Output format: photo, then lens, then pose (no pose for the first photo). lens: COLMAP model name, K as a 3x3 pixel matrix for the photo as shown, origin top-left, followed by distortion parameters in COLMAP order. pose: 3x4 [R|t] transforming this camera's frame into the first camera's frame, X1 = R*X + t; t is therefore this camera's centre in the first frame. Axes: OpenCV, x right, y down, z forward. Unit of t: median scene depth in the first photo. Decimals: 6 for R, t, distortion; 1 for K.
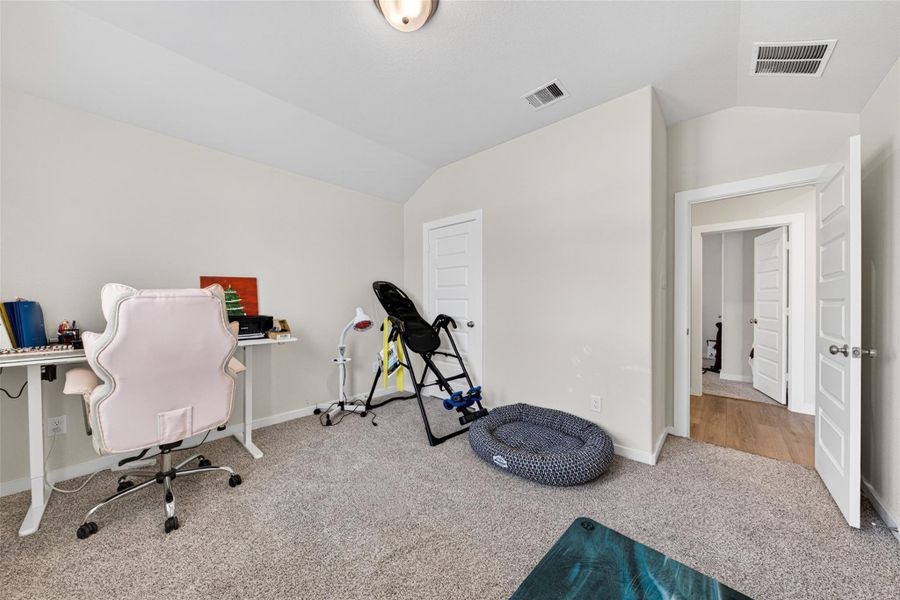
lens RADIAL K [[307.8, 0, 446.7], [0, 307.8, 300.5], [0, 0, 1]] dist [-0.000570, -0.000001]
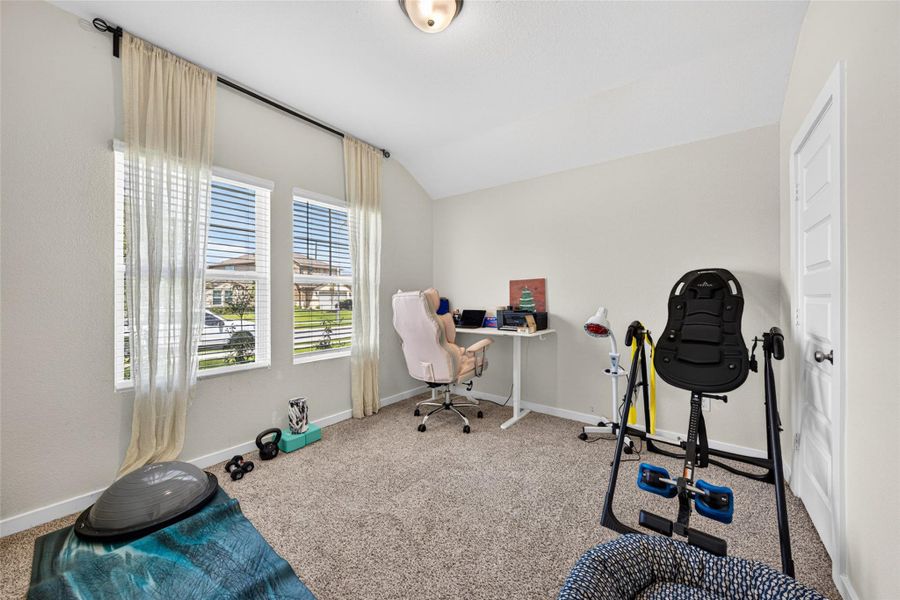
lens RADIAL K [[347.3, 0, 461.1], [0, 347.3, 294.9], [0, 0, 1]] dist [-0.000838, 0.000066]
pose [[0.091070, -0.004883, -0.995833, 0.611392], [0.003767, 0.999983, -0.004558, -0.008993], [0.995837, -0.003336, 0.091087, 0.585943]]
